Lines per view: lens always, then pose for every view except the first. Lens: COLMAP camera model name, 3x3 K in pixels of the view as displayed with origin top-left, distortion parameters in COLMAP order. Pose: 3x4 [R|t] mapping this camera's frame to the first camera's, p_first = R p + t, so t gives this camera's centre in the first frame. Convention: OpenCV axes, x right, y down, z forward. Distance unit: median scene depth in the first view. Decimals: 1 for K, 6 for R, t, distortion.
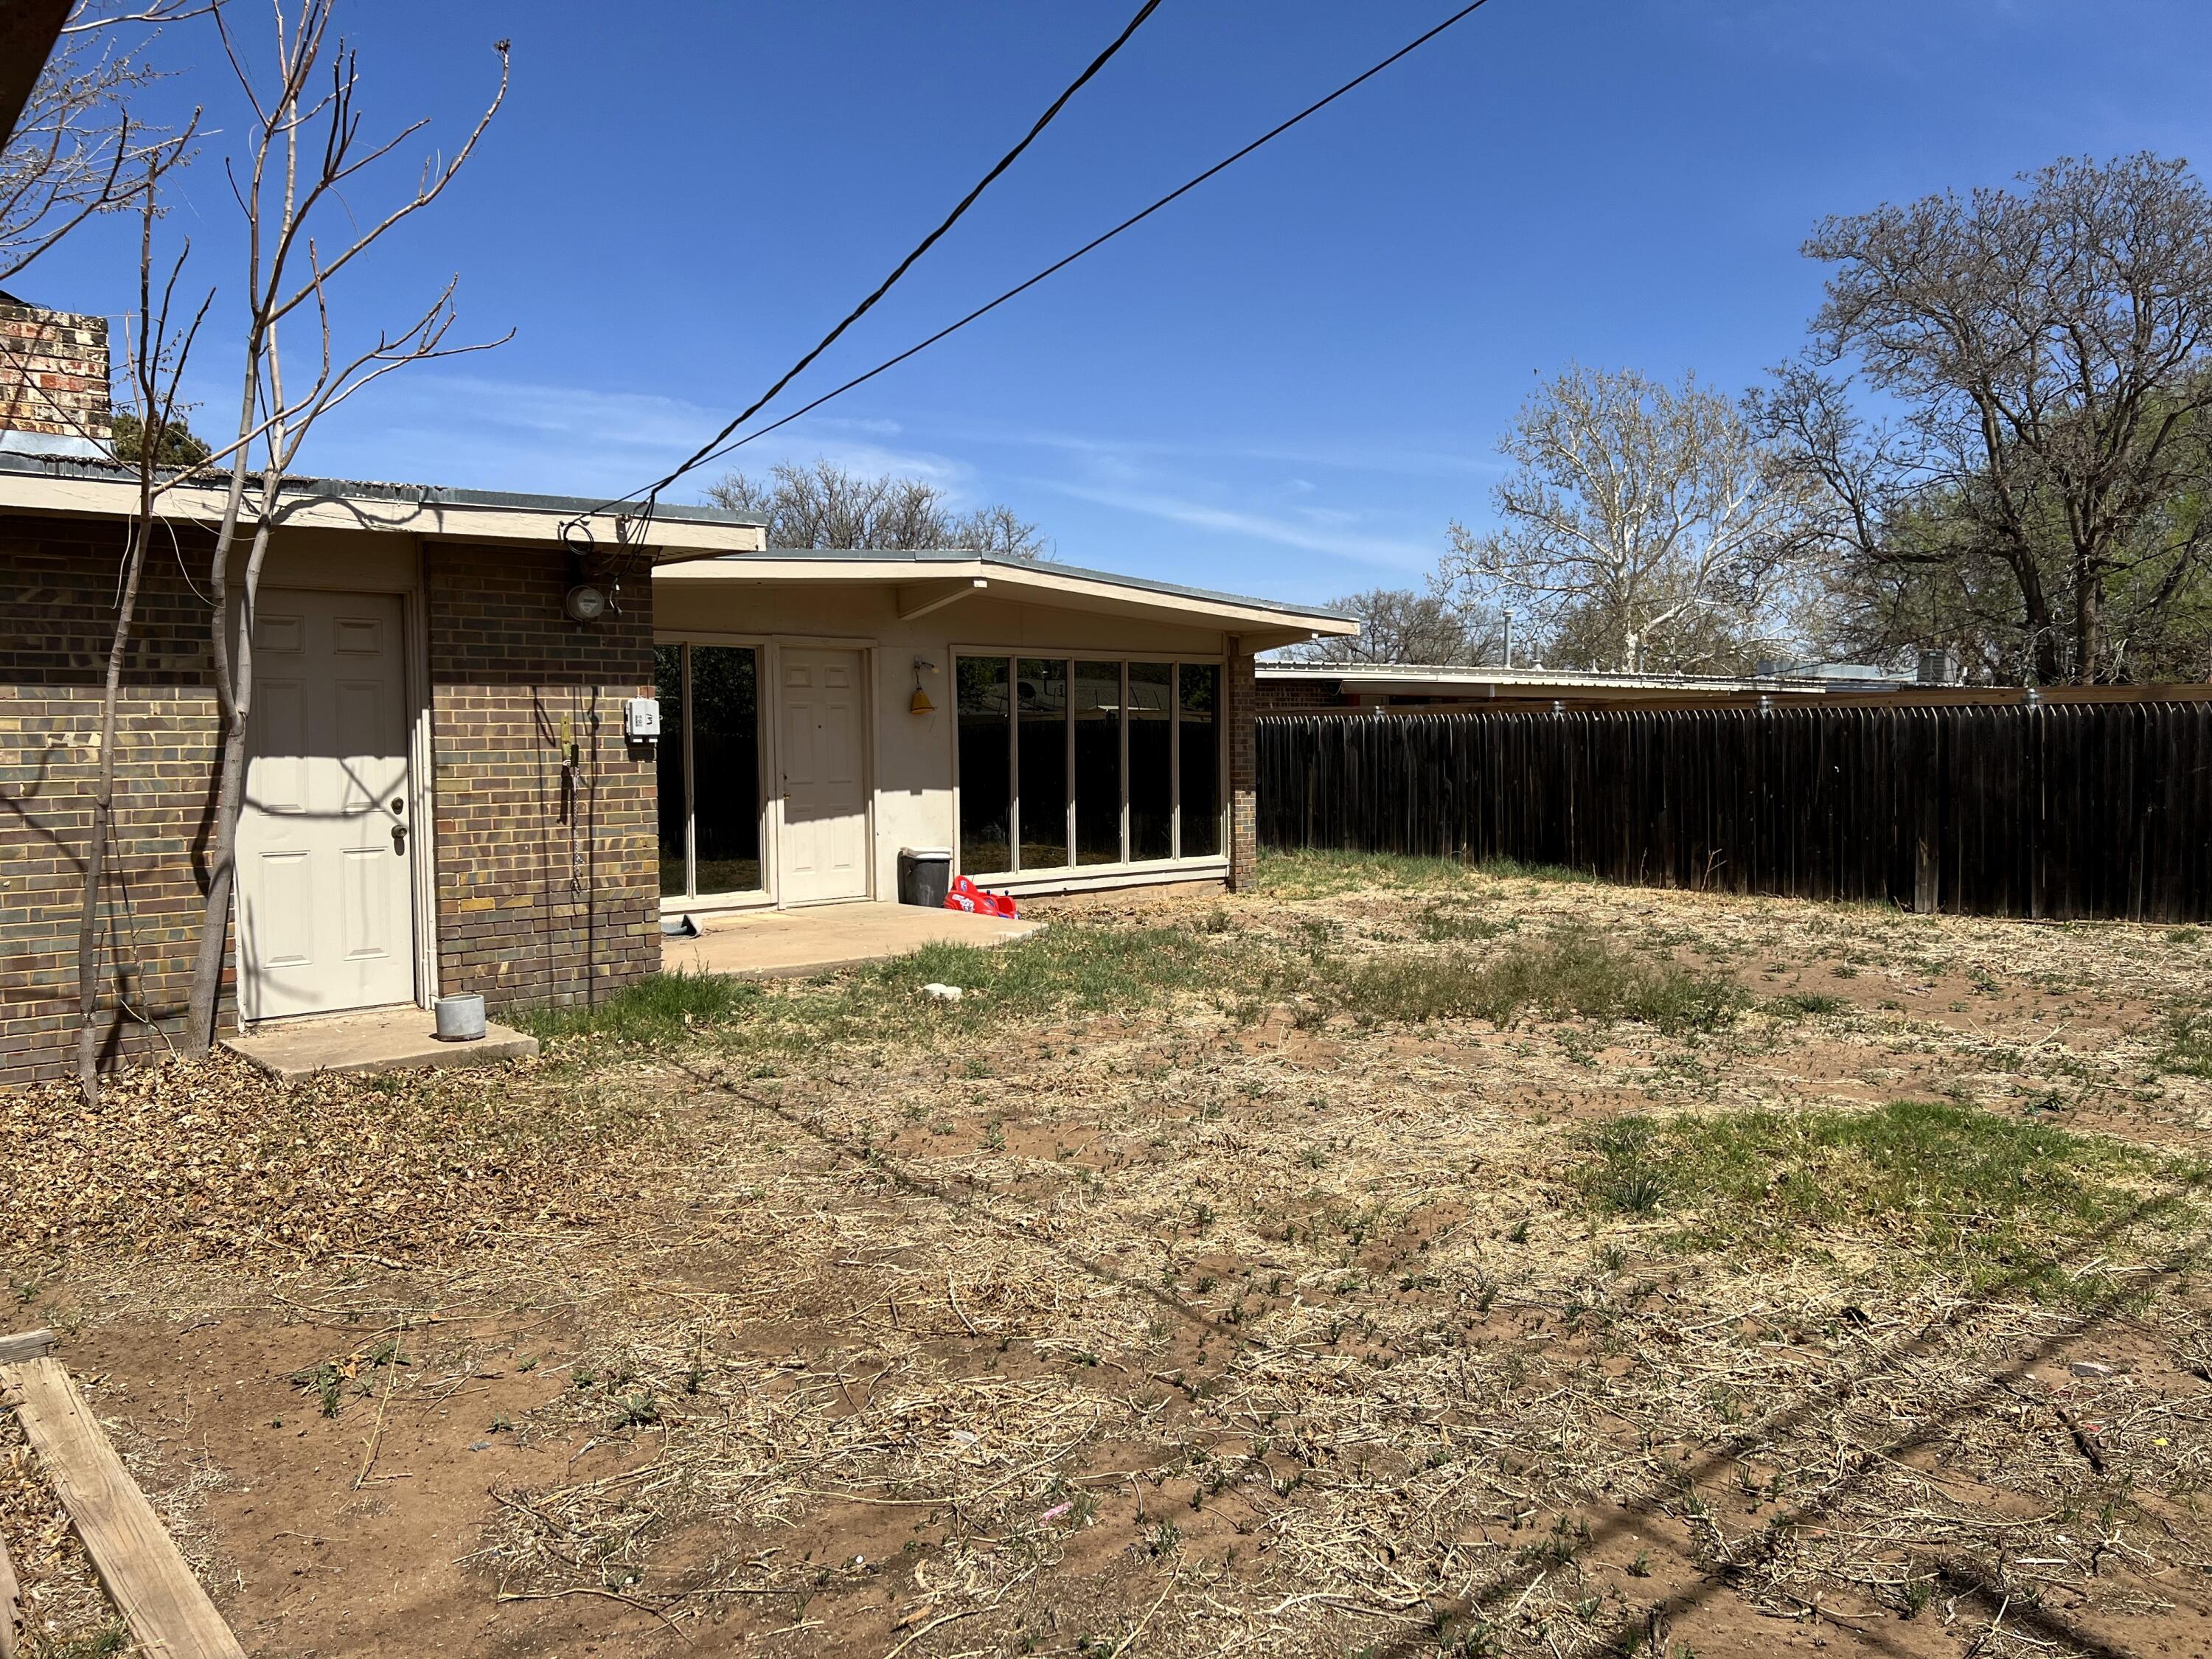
lens RADIAL K [[1671.0, 0, 1113.6], [0, 1671.0, 822.7], [0, 0, 1]] dist [0.059496, -0.071673]
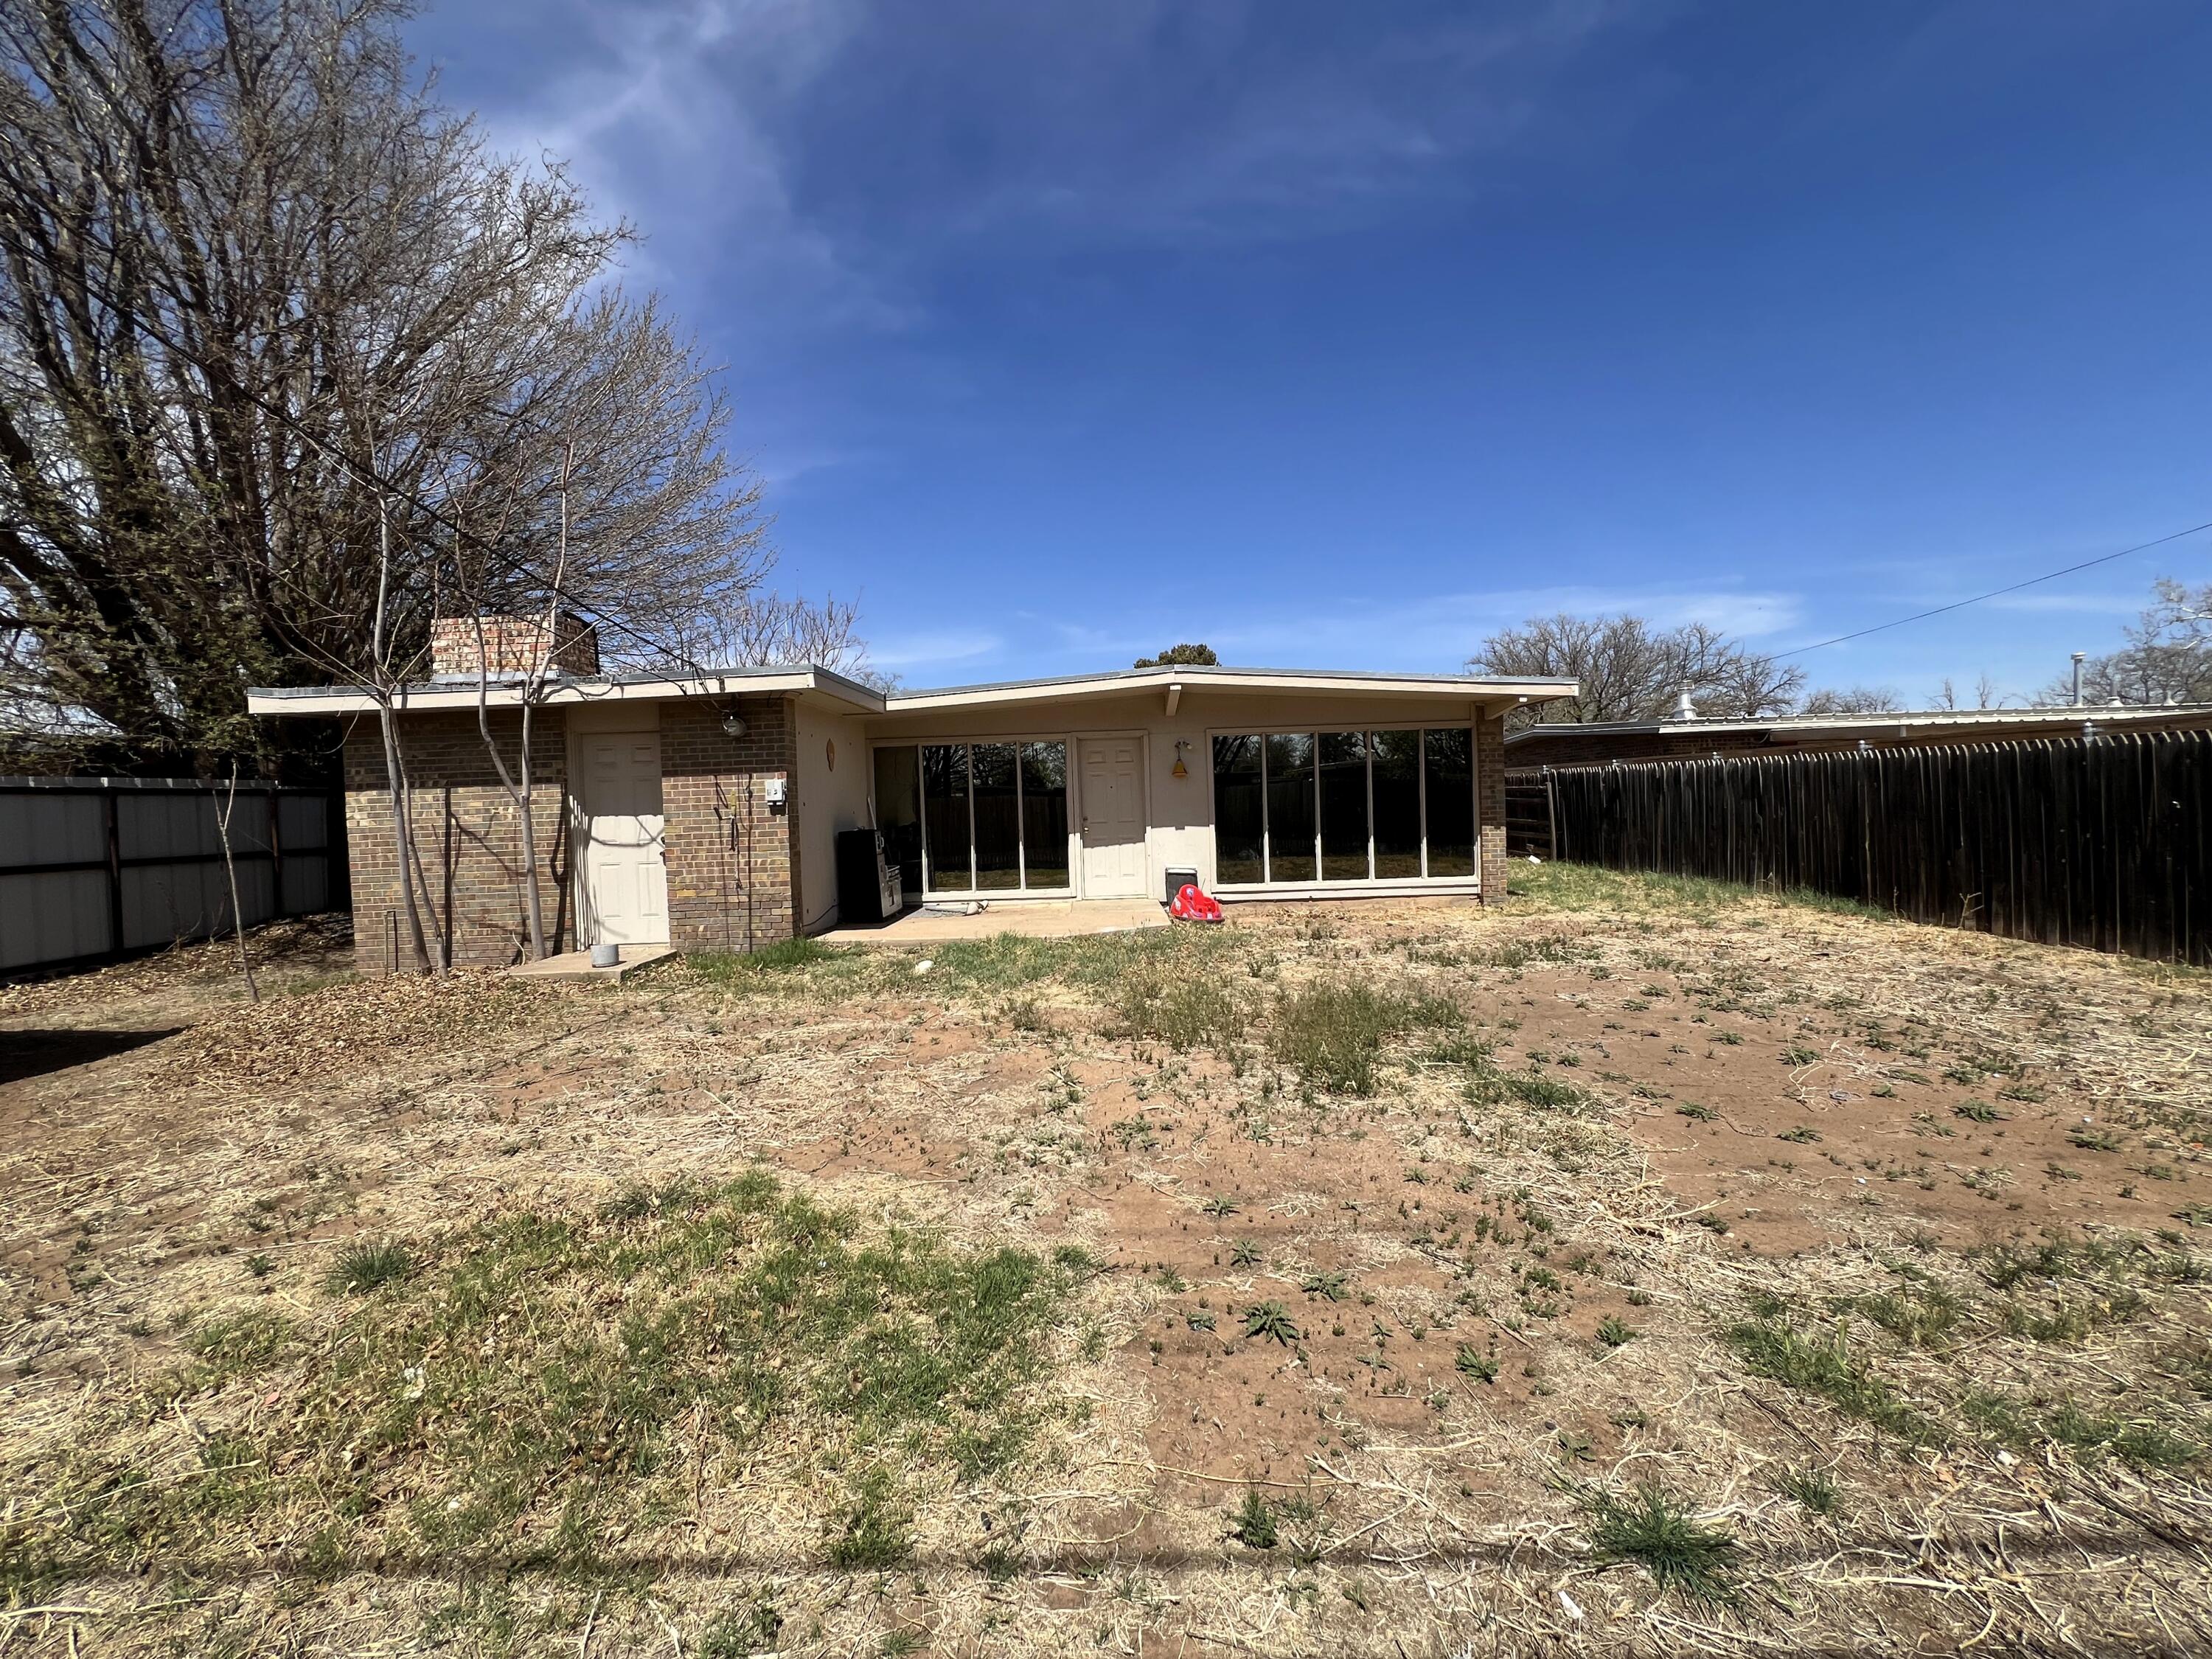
lens RADIAL K [[895.9, 0, 1099.5], [0, 895.9, 827.2], [0, 0, 1]] dist [-0.007114, 0.000273]
pose [[0.731349, 0.004784, -0.681987, 0.411841], [-0.009411, 0.999951, -0.003077, -0.017171], [0.681939, 0.008668, 0.731358, 0.380248]]
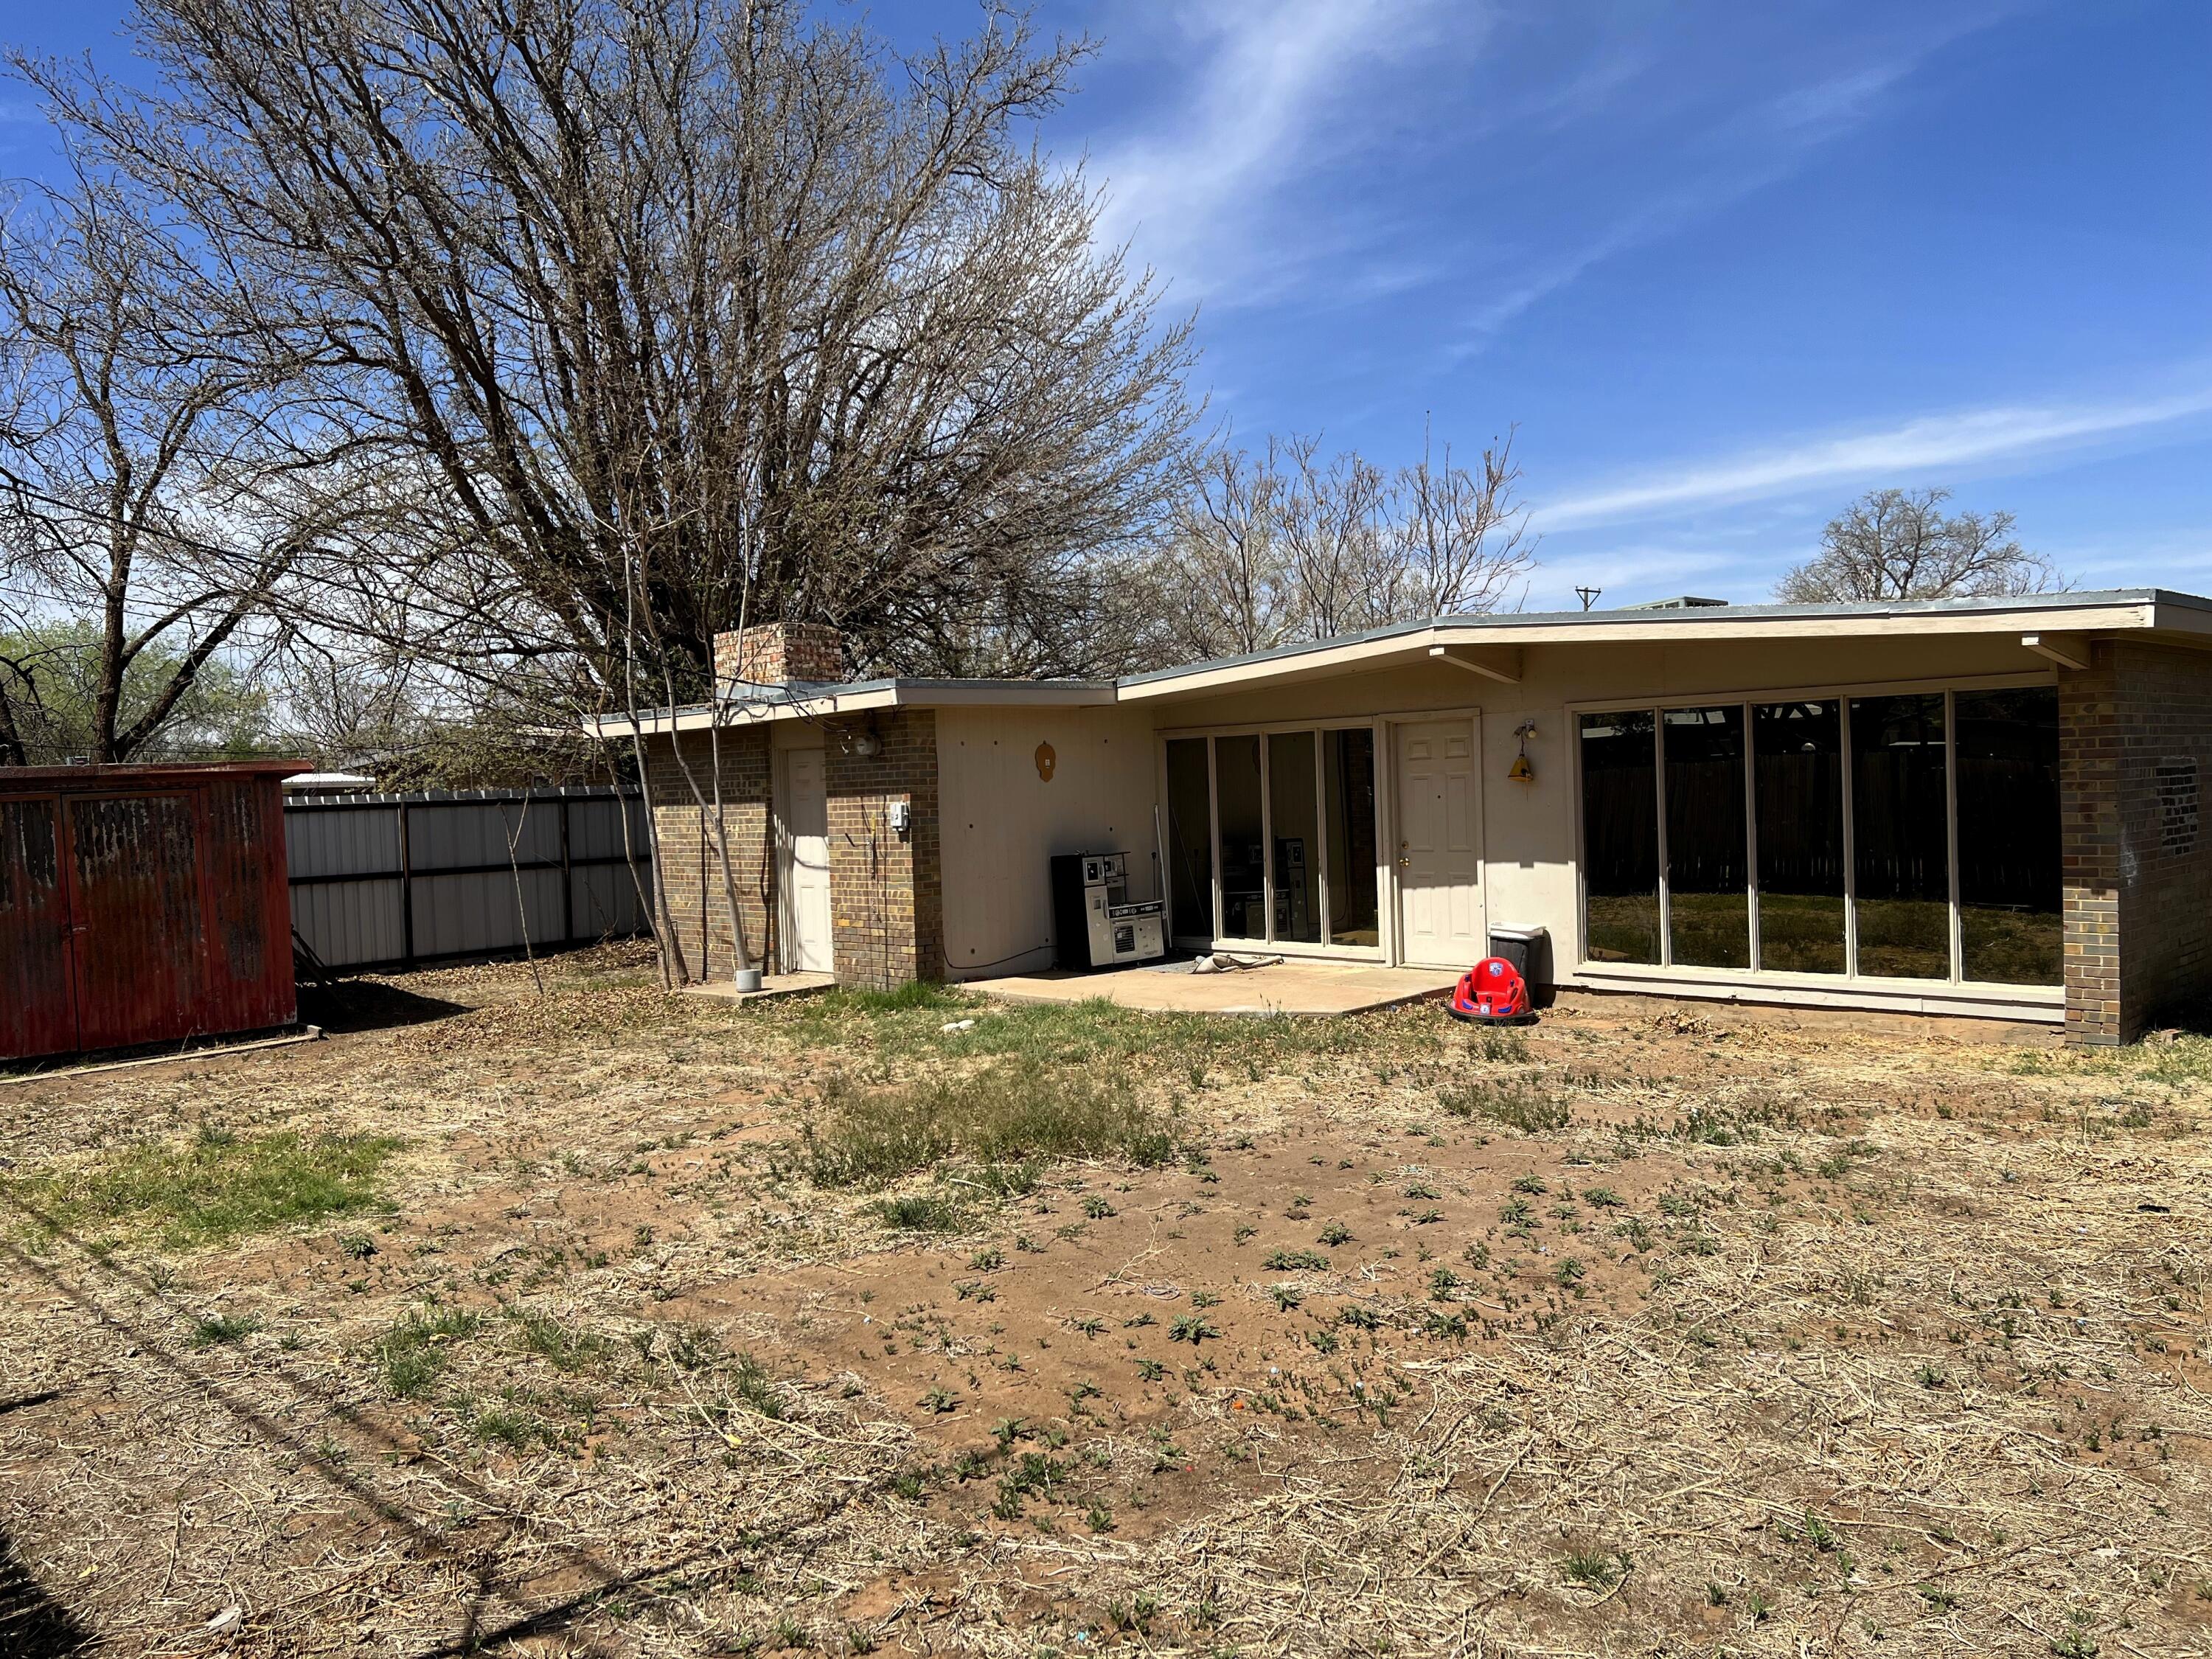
lens RADIAL K [[1671.0, 0, 1086.7], [0, 1671.0, 830.3], [0, 0, 1]] dist [0.059496, -0.071673]
pose [[0.030113, 0.037273, -0.998851, 0.875679], [-0.014058, 0.999221, 0.036863, -0.074070], [0.999448, 0.012932, 0.030614, 0.776458]]
